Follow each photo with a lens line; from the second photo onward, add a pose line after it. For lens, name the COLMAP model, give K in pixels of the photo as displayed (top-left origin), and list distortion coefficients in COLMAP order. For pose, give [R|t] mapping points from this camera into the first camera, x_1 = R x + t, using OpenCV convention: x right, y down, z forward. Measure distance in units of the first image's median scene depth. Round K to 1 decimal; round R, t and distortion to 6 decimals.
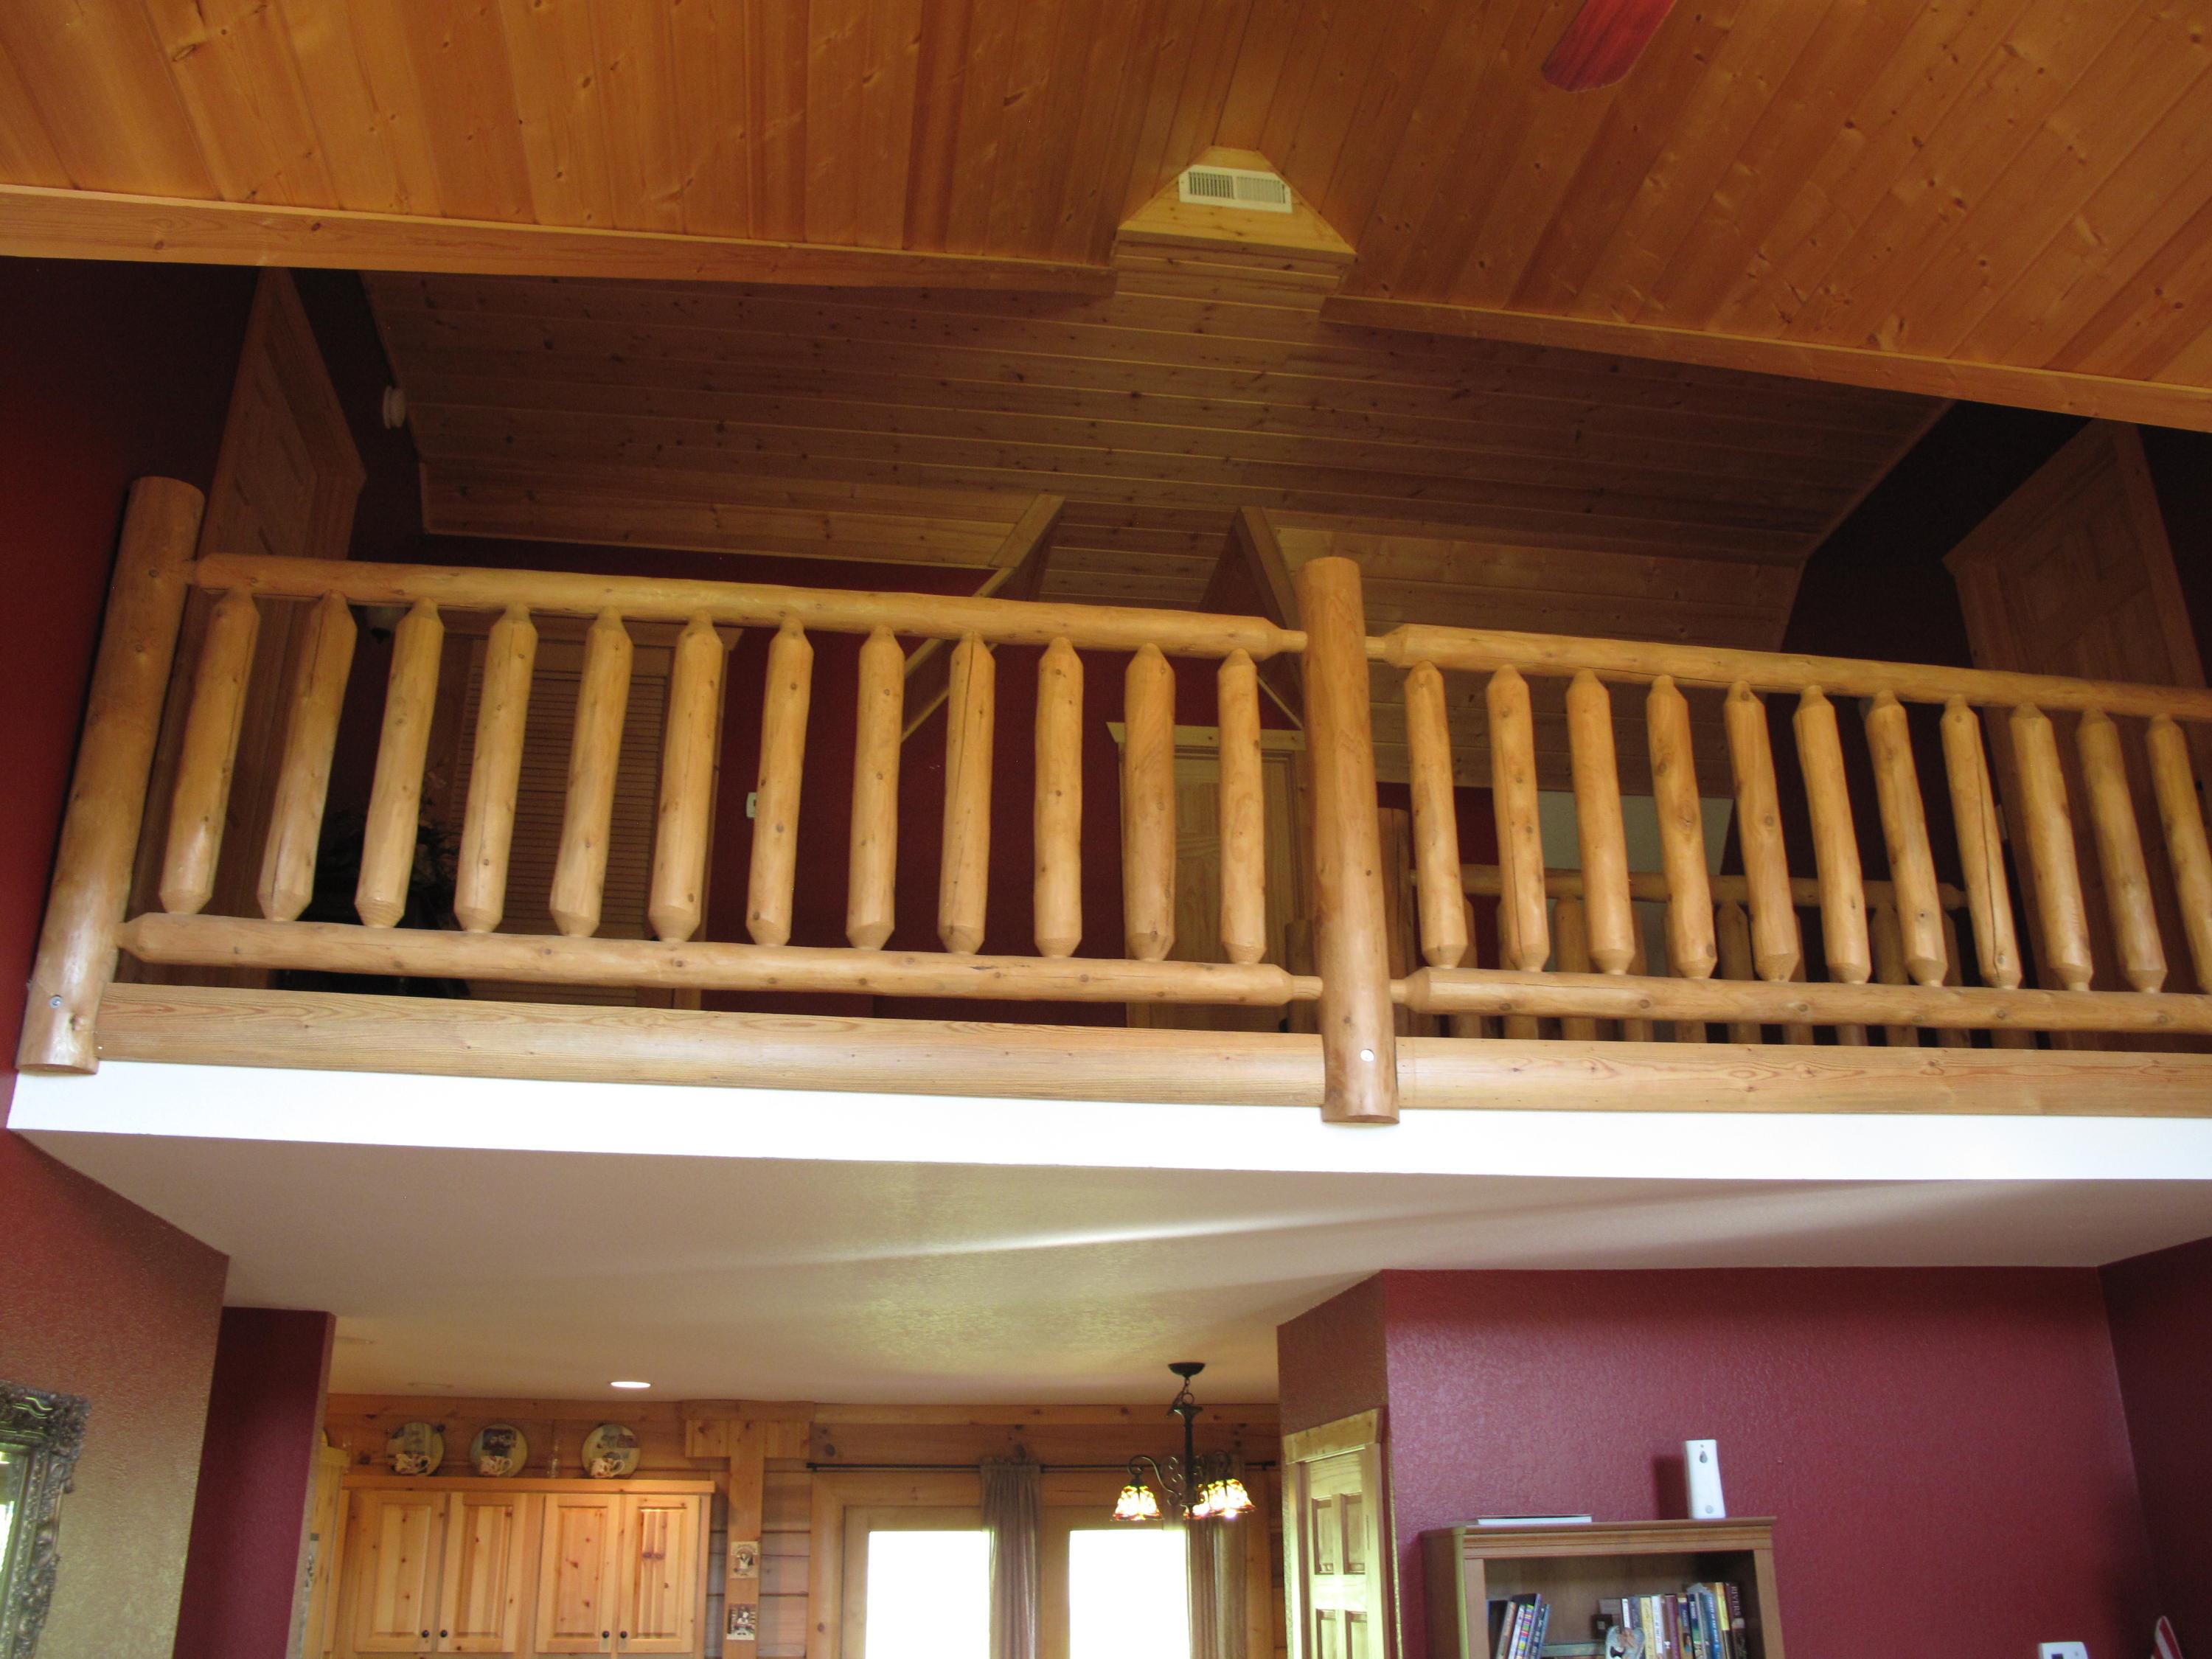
lens RADIAL K [[1859.2, 0, 1100.4], [0, 1859.2, 840.5], [0, 0, 1]] dist [-0.139296, 0.094757]
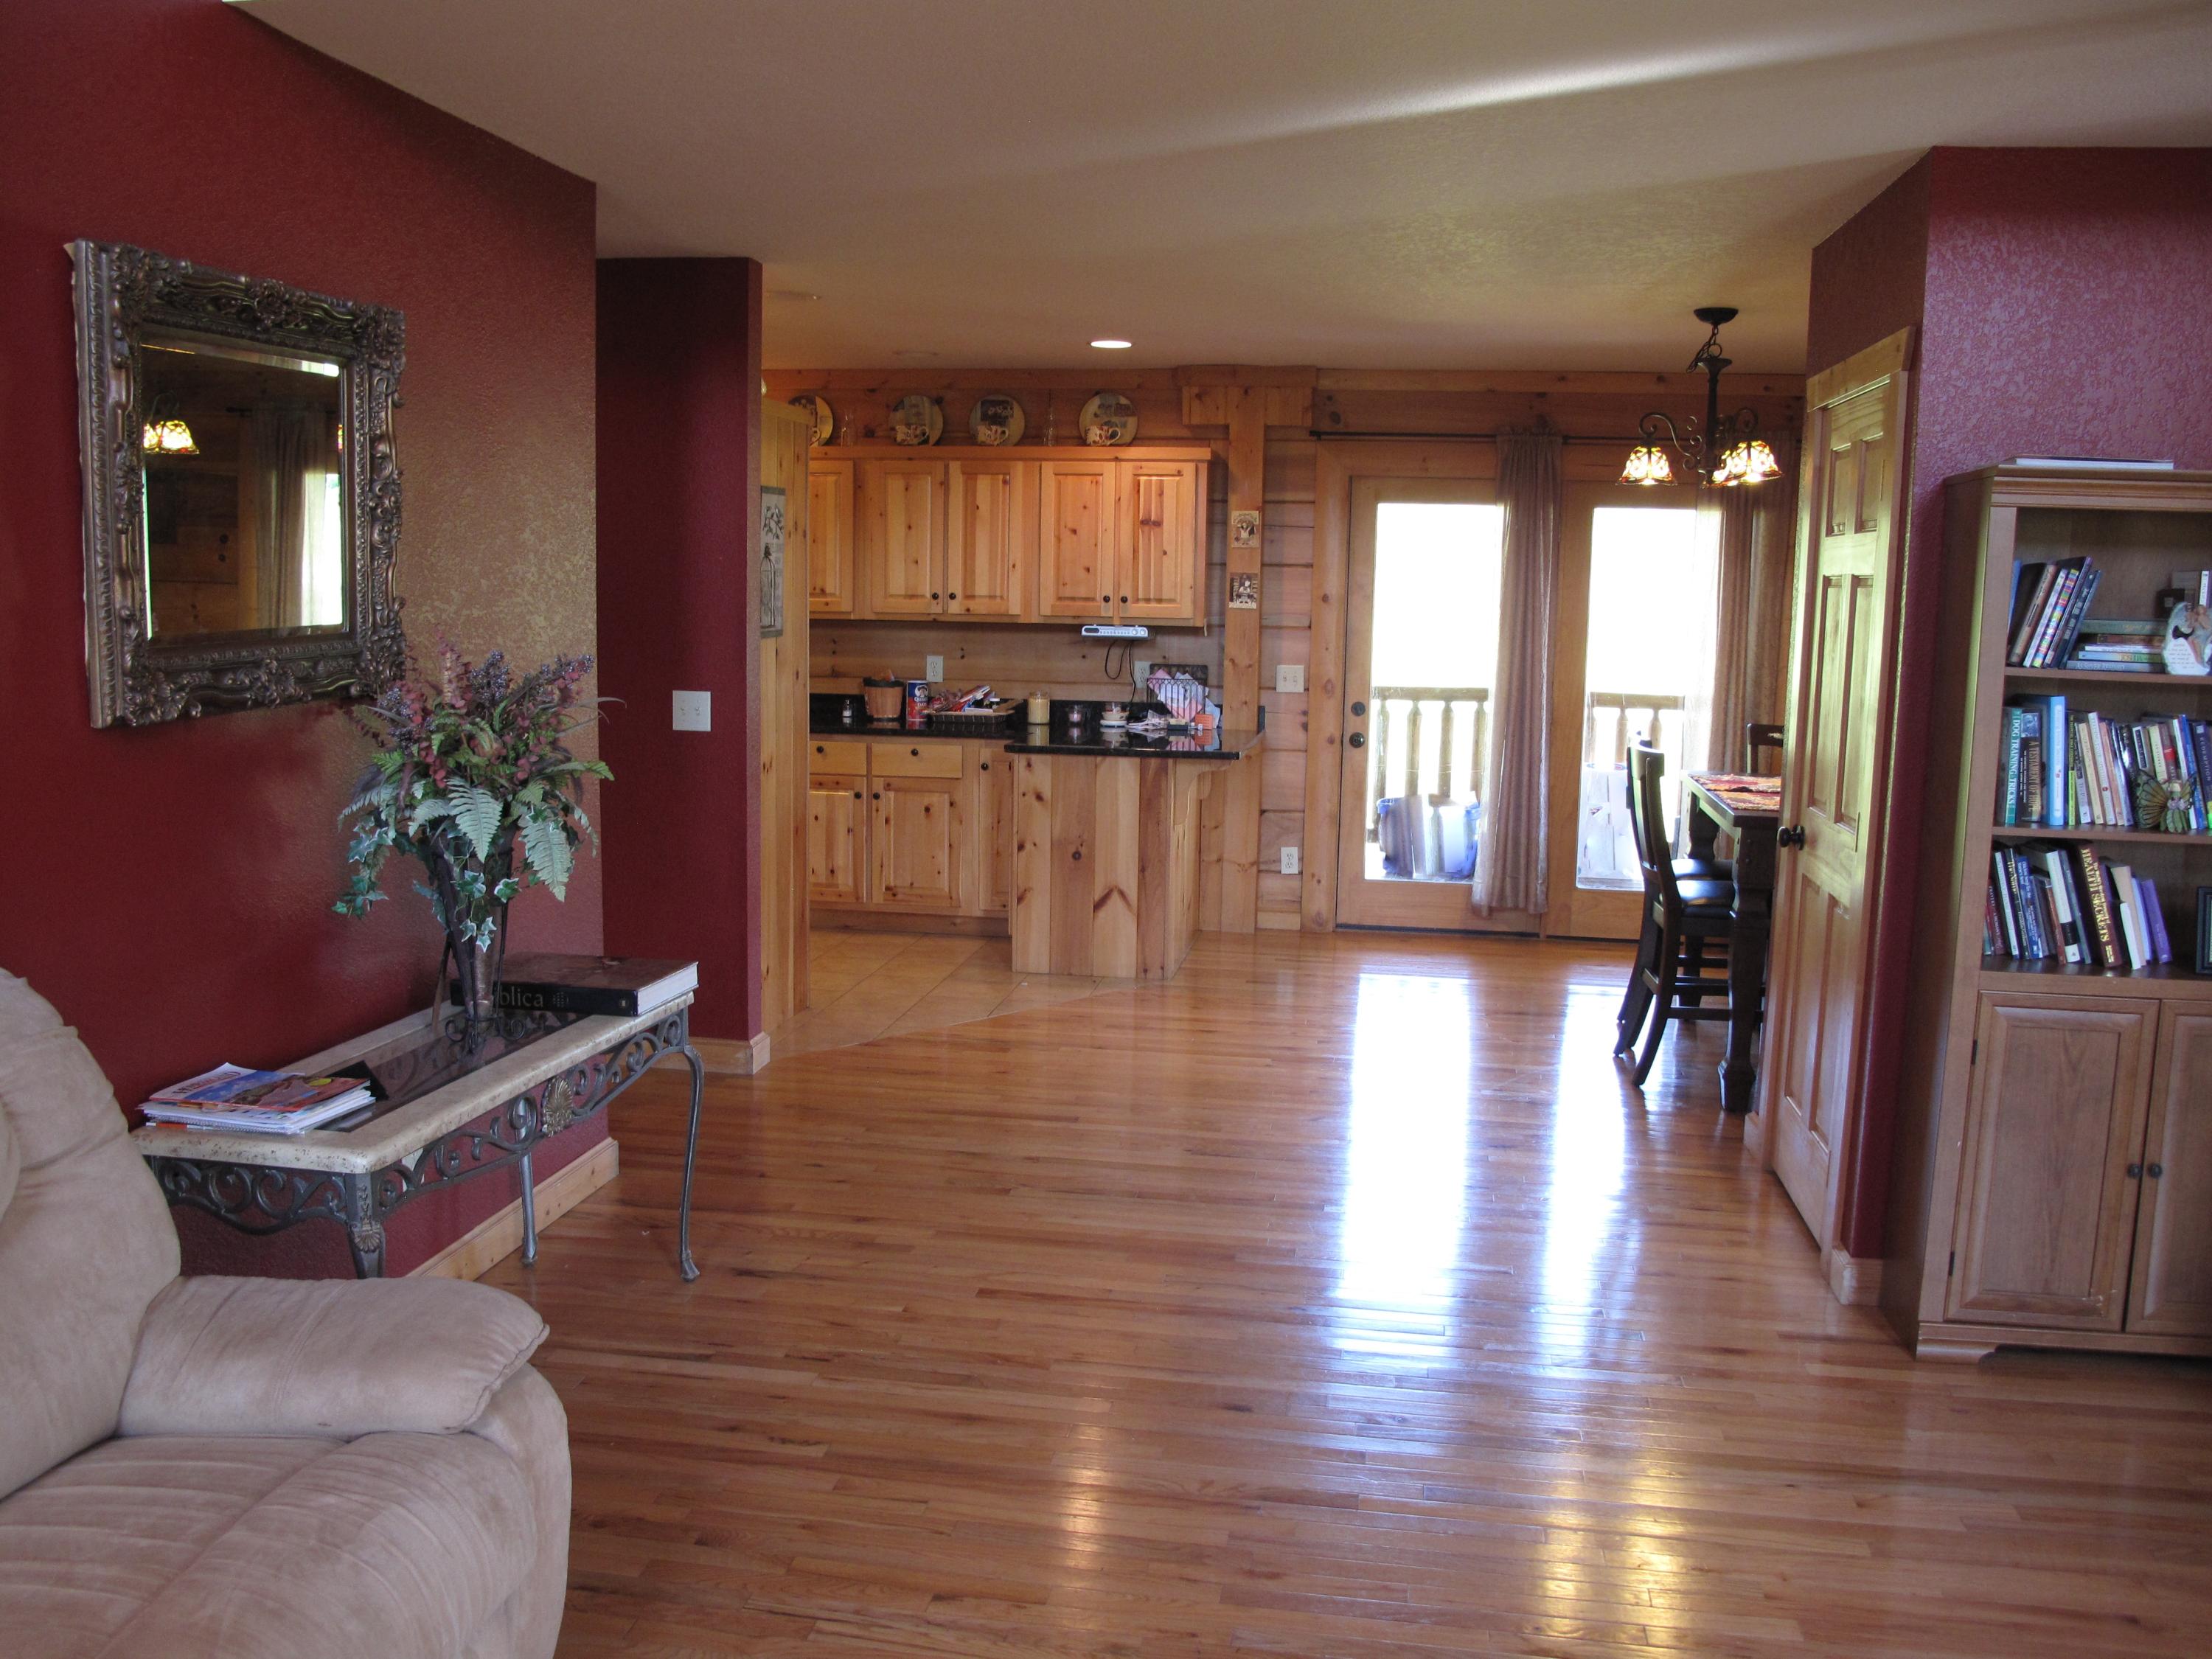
lens RADIAL K [[1859.2, 0, 1097.9], [0, 1859.2, 828.4], [0, 0, 1]] dist [-0.139296, 0.094757]
pose [[0.948706, 0.072210, -0.307803, 0.046217], [0.087938, 0.874881, 0.476288, 0.061028], [0.303684, -0.478925, 0.823654, 0.089925]]
